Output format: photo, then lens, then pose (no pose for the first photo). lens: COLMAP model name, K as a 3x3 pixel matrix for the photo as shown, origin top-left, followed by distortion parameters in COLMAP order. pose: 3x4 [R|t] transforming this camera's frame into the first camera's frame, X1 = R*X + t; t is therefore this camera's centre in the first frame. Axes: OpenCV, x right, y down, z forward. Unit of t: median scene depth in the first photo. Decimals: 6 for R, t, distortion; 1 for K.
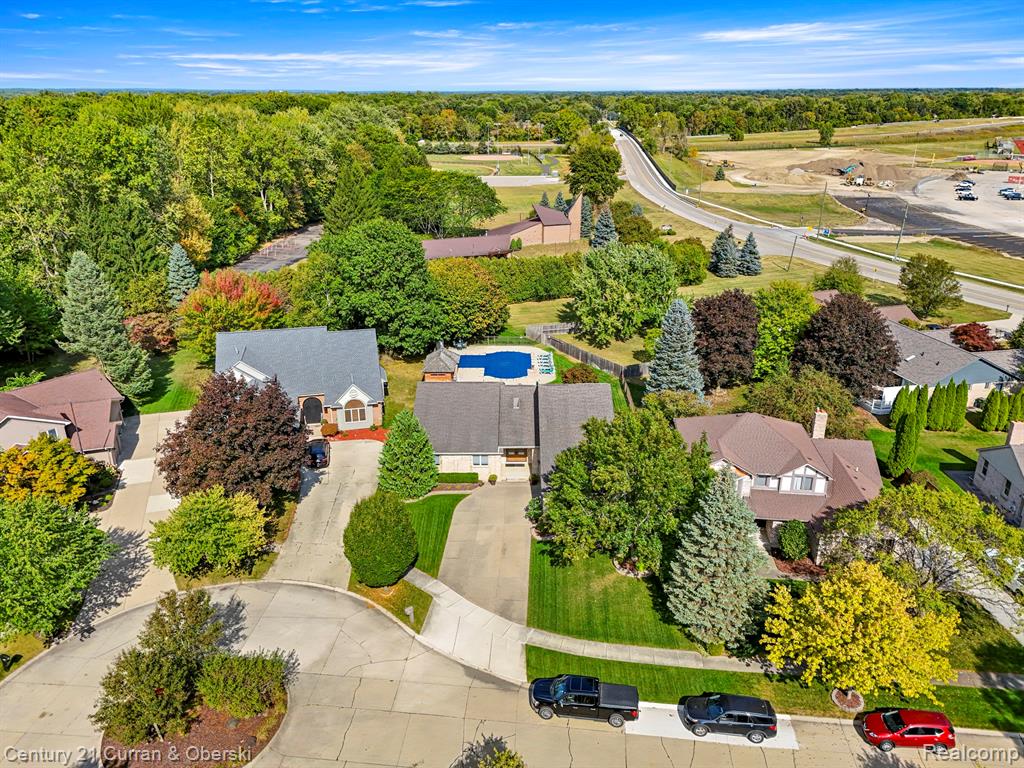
lens RADIAL K [[746.1, 0, 514.9], [0, 746.1, 381.5], [0, 0, 1]] dist [0.071645, -0.063613]
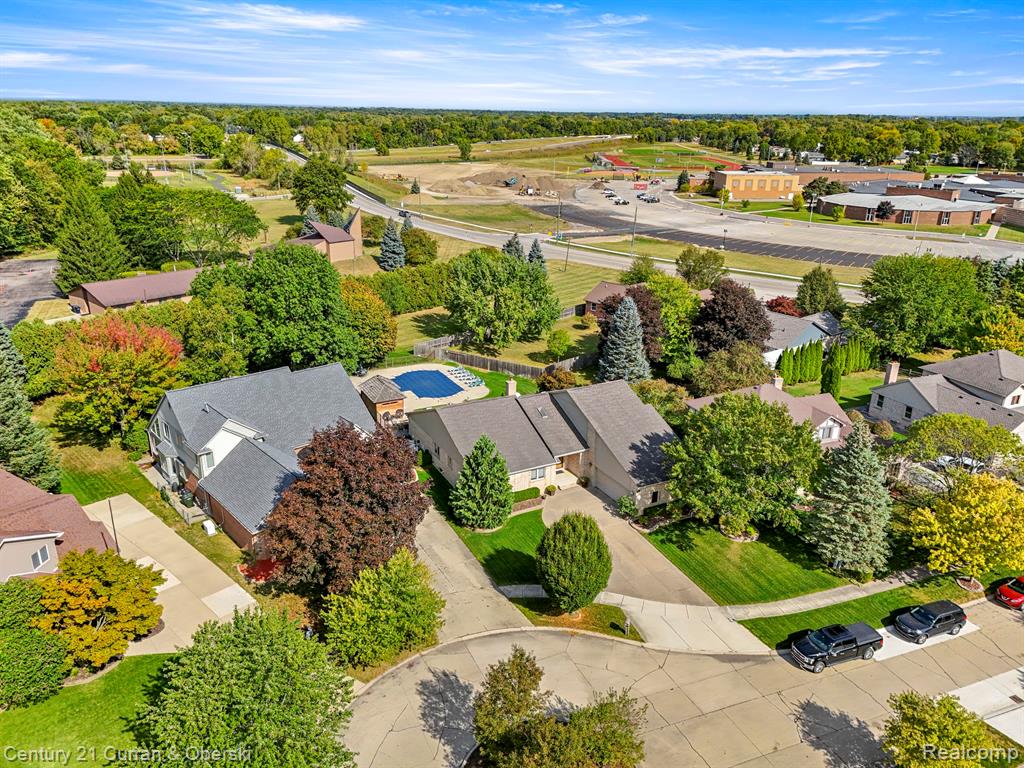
lens RADIAL K [[746.1, 0, 514.9], [0, 746.1, 381.5], [0, 0, 1]] dist [0.071645, -0.063613]
pose [[0.881143, -0.144347, 0.450279, -0.569559], [0.152380, 0.988147, 0.018583, -0.043671], [-0.447624, 0.052239, 0.892695, 0.137789]]
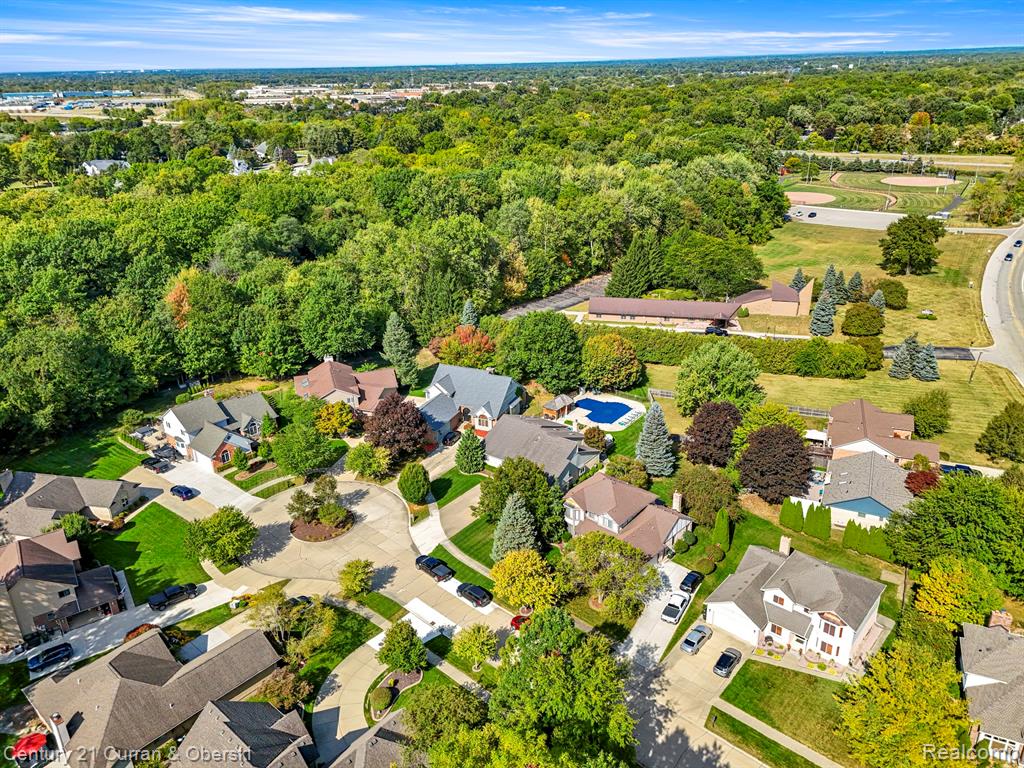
lens RADIAL K [[746.1, 0, 514.9], [0, 746.1, 381.5], [0, 0, 1]] dist [0.071645, -0.063613]
pose [[0.804172, 0.215130, -0.554100, 1.101942], [-0.193612, 0.976170, 0.098009, -0.325637], [0.561981, 0.028464, 0.826660, -0.623765]]
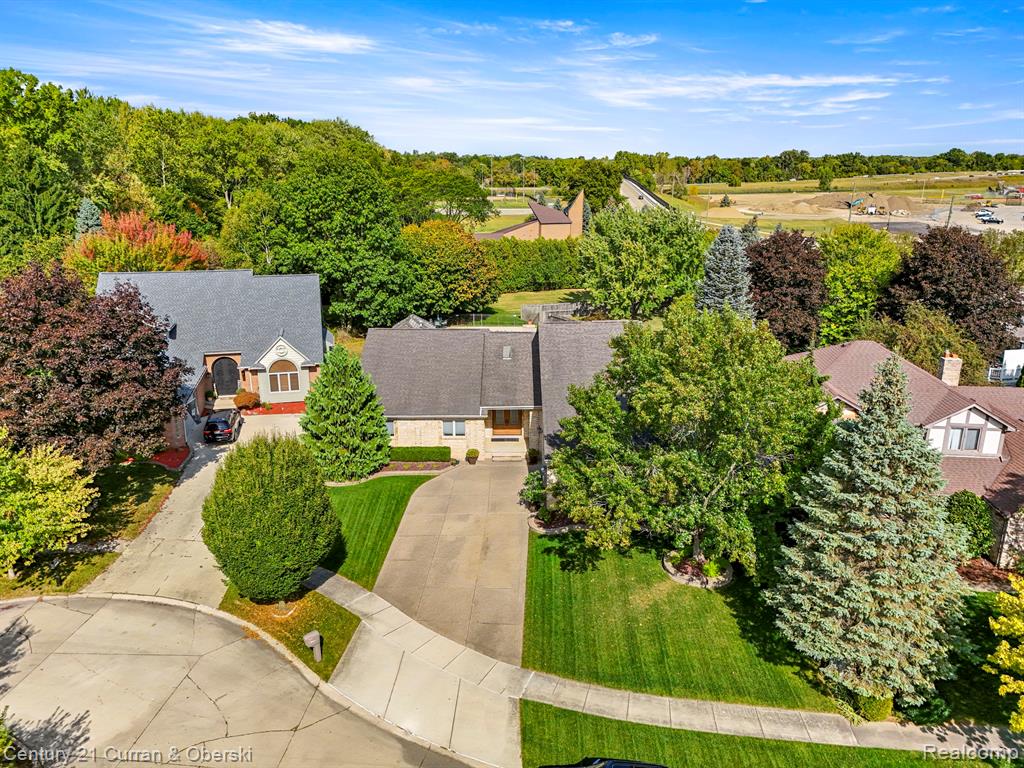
lens RADIAL K [[748.0, 0, 512.0], [0, 748.0, 384.0], [0, 0, 1]] dist [0.055125, -0.034846]
pose [[0.999997, -0.001078, 0.002306, 0.006192], [0.001254, 0.996996, -0.077437, 0.134588], [-0.002216, 0.077440, 0.996995, 0.359252]]
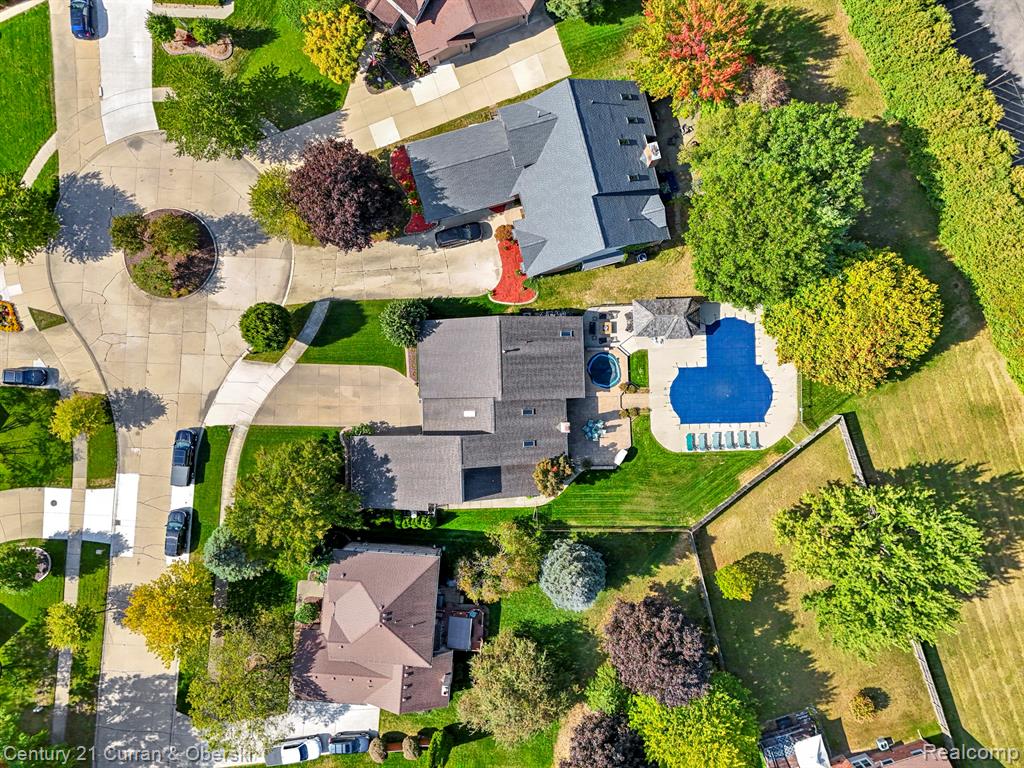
lens RADIAL K [[746.1, 0, 514.9], [0, 746.1, 381.5], [0, 0, 1]] dist [0.071645, -0.063613]
pose [[0.030317, 0.999500, -0.008939, -0.038954], [-0.337265, 0.018648, 0.941225, -1.171741], [0.940921, -0.025520, 0.337662, 0.839061]]
